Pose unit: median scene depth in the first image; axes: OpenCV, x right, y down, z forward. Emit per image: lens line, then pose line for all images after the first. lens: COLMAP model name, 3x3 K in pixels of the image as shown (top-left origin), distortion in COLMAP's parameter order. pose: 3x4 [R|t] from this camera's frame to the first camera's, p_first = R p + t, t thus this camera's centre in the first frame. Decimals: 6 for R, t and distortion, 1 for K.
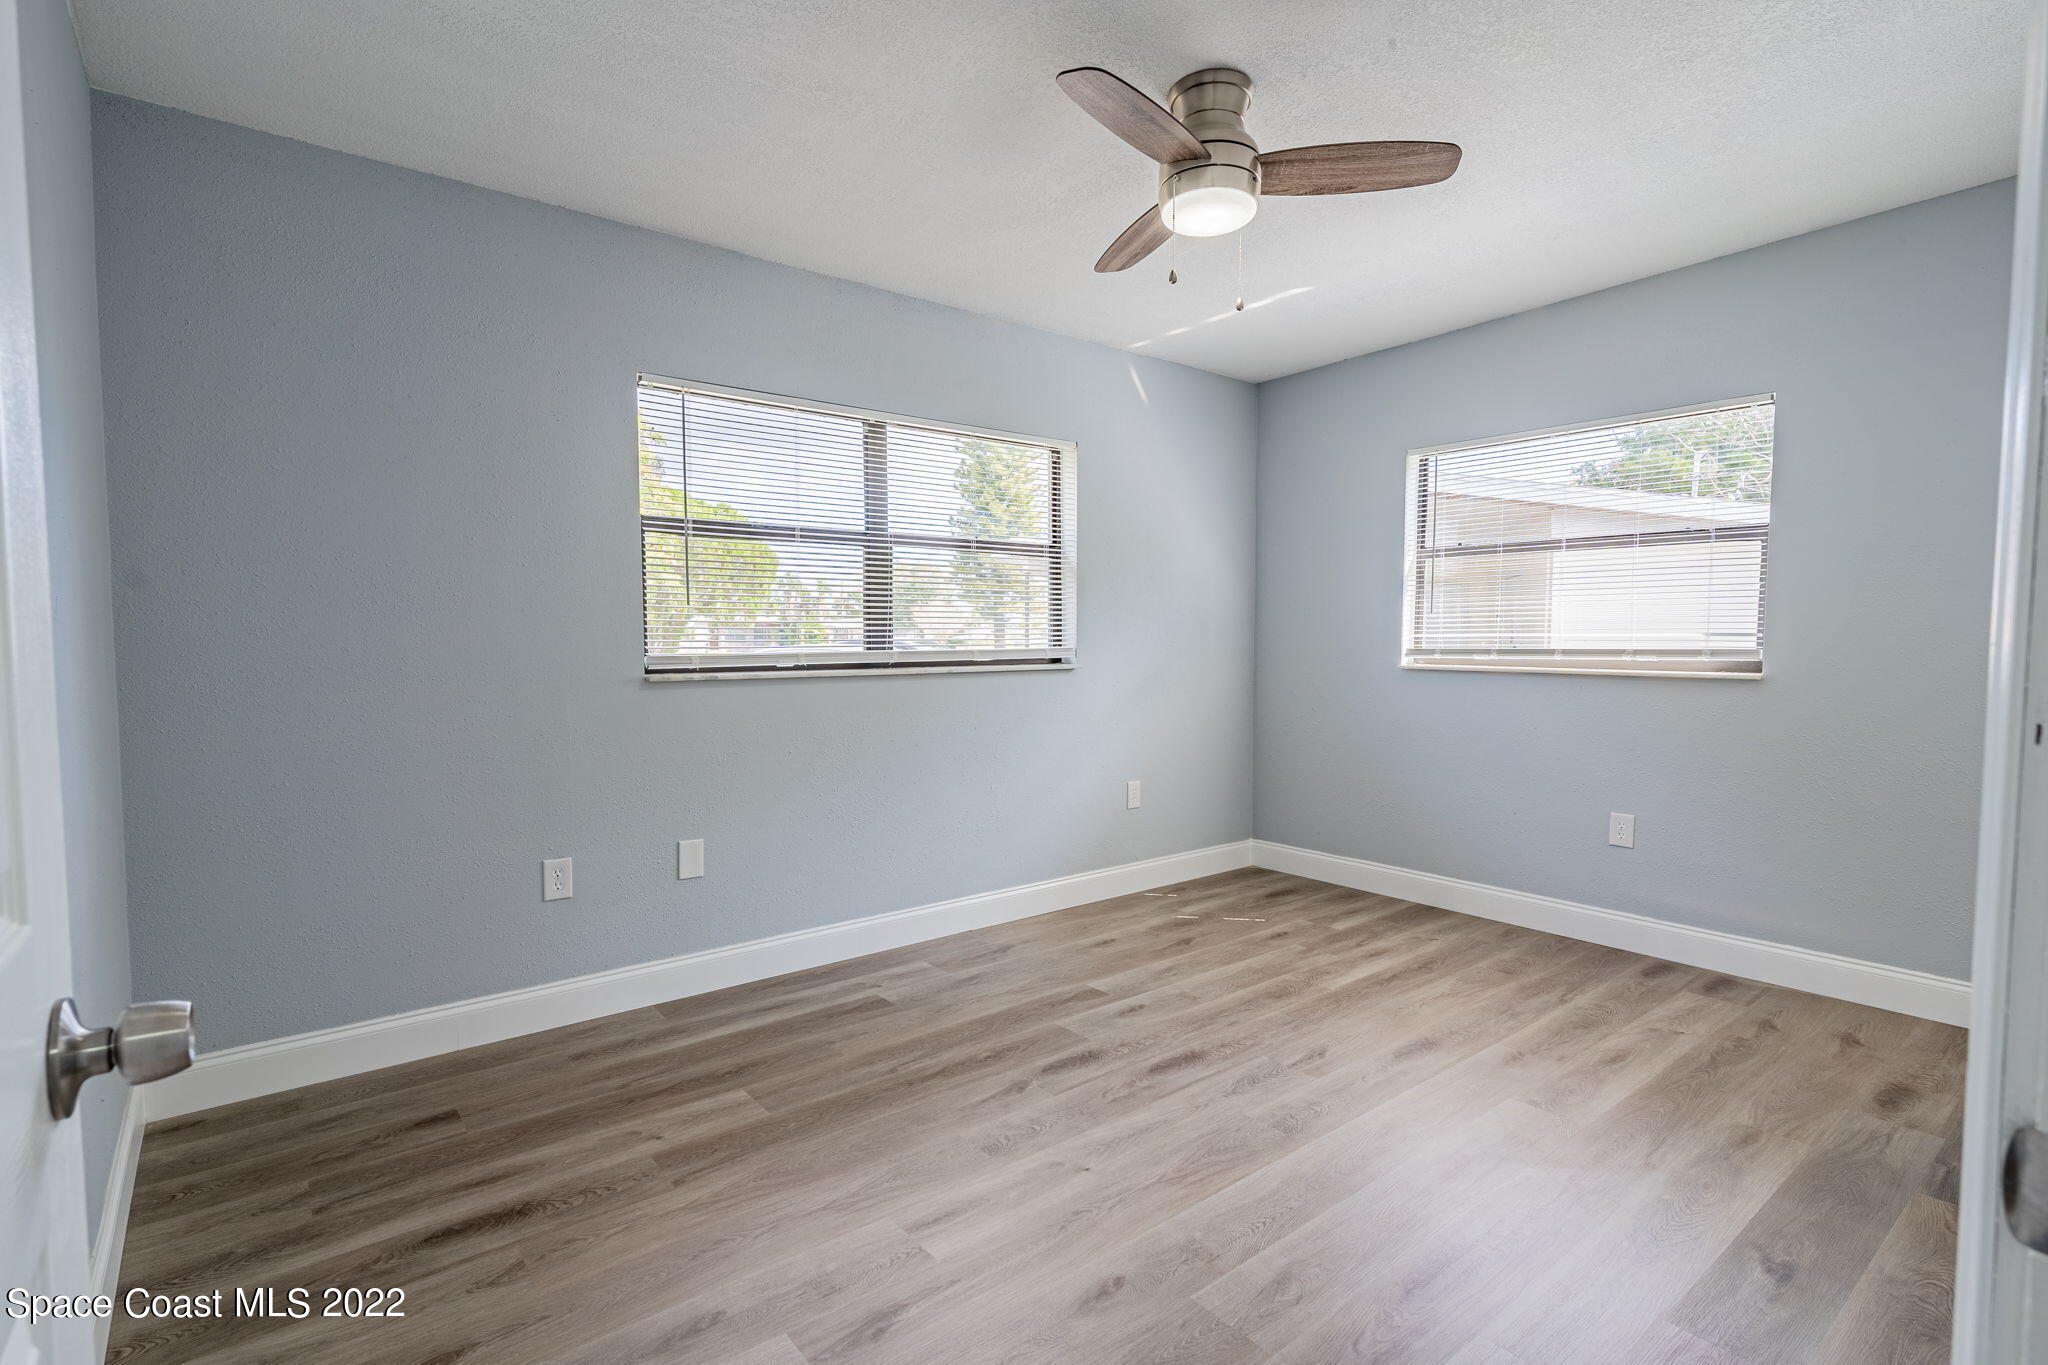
lens RADIAL K [[988.2, 0, 989.4], [0, 988.2, 698.9], [0, 0, 1]] dist [0.008757, -0.001475]
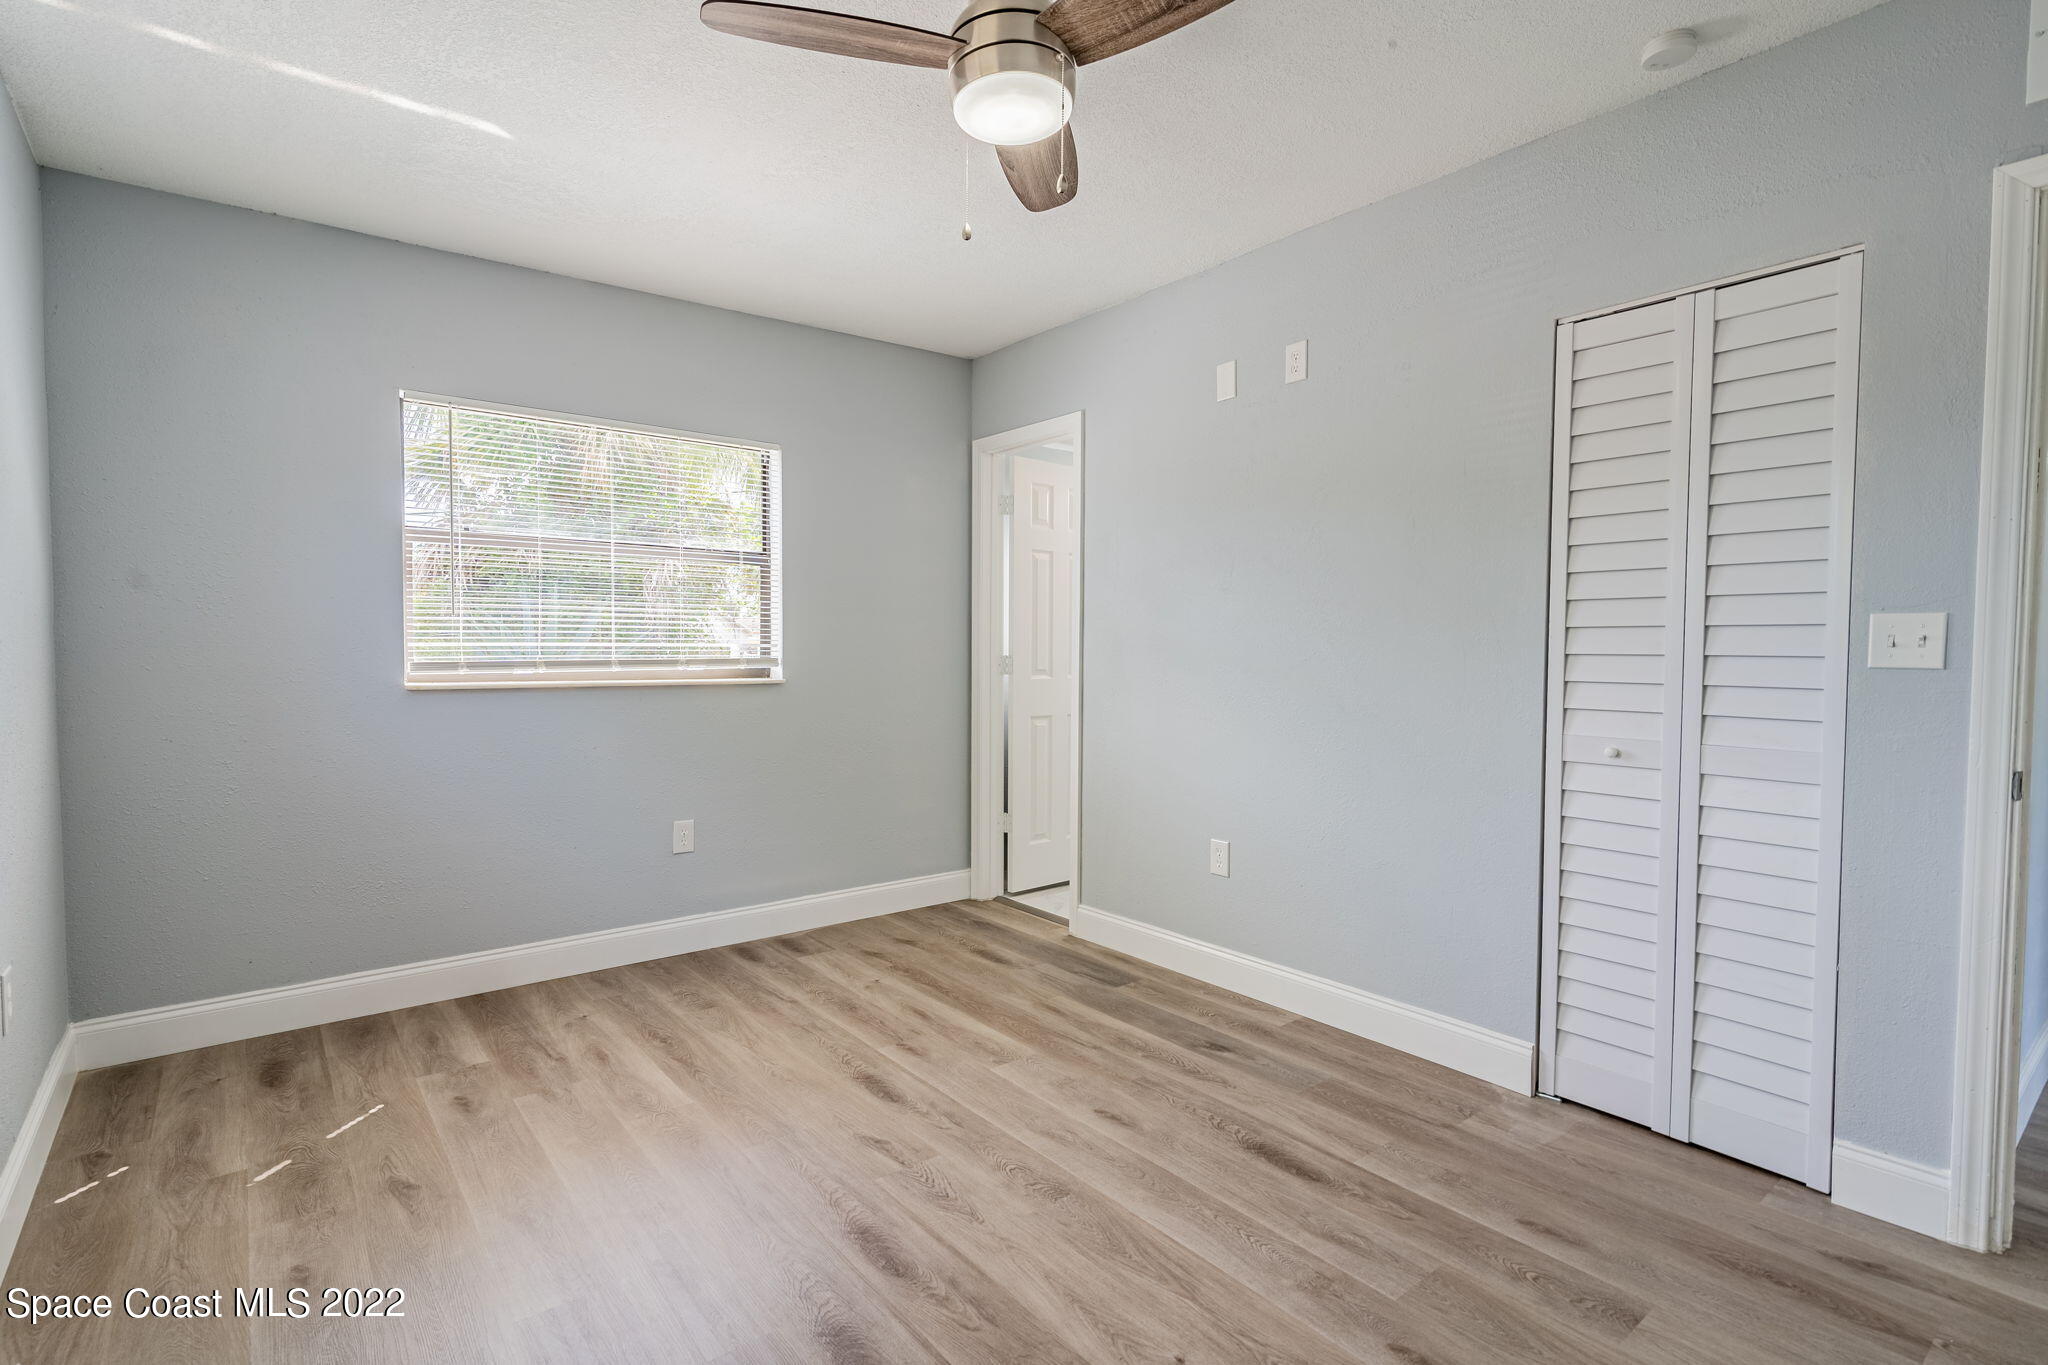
lens RADIAL K [[988.2, 0, 1018.3], [0, 988.2, 689.3], [0, 0, 1]] dist [0.008757, -0.001475]
pose [[-0.031093, -0.042236, 0.998624, -0.414947], [0.060246, 0.997211, 0.044052, -0.046213], [-0.997699, 0.061533, -0.028461, 0.739116]]
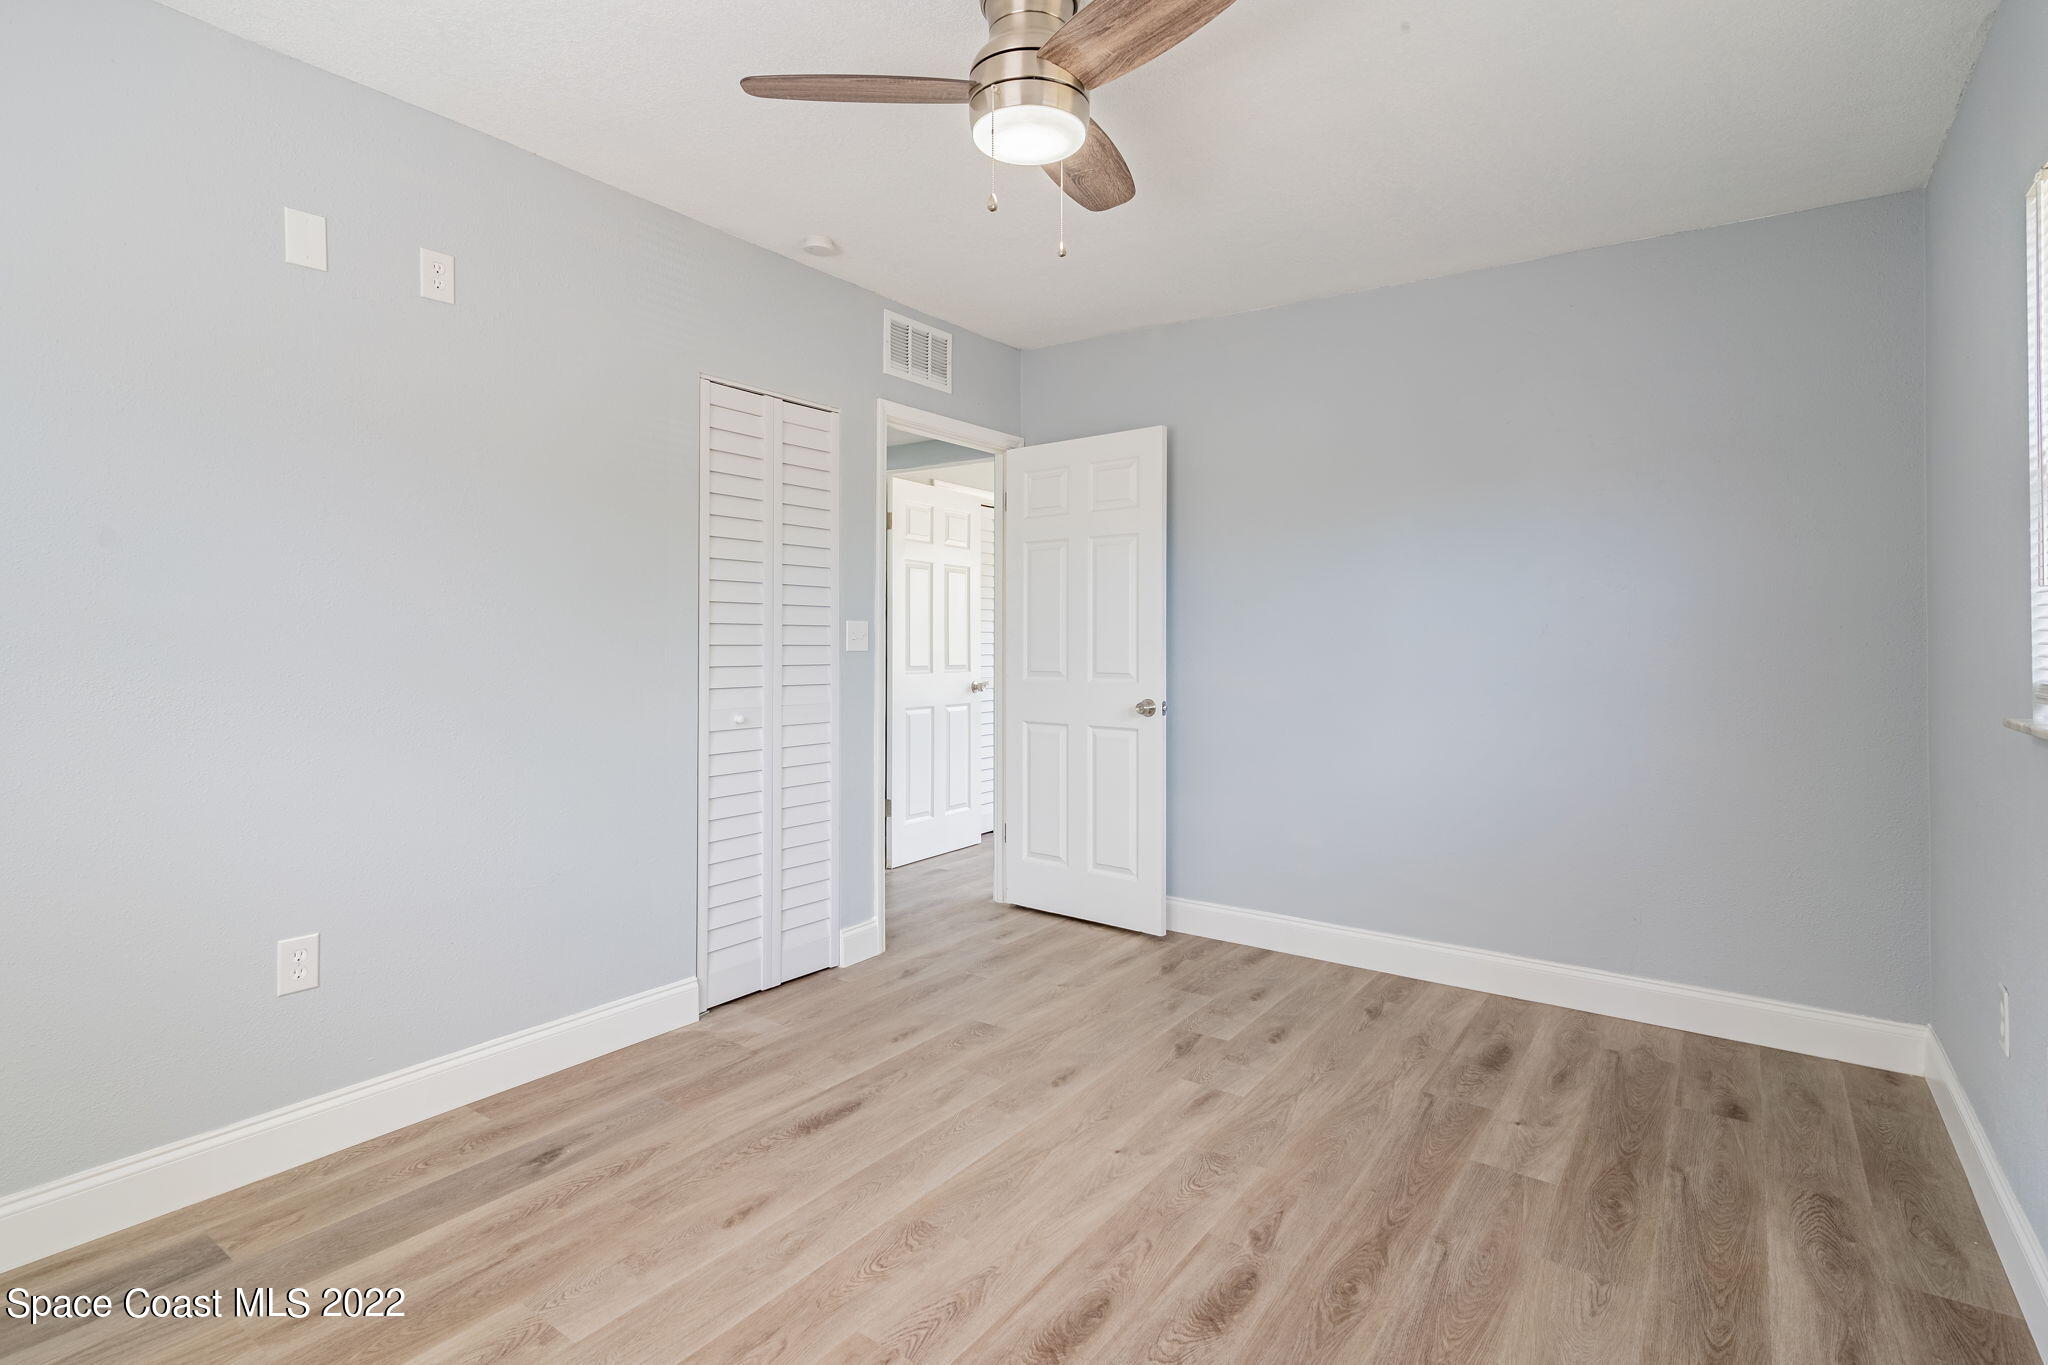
lens RADIAL K [[988.2, 0, 1028.6], [0, 988.2, 617.5], [0, 0, 1]] dist [0.008757, -0.001475]
pose [[-0.953231, -0.007941, -0.302139, 0.336778], [-0.020381, 0.999068, 0.038042, -0.082221], [0.301555, 0.042421, -0.952505, 1.289770]]
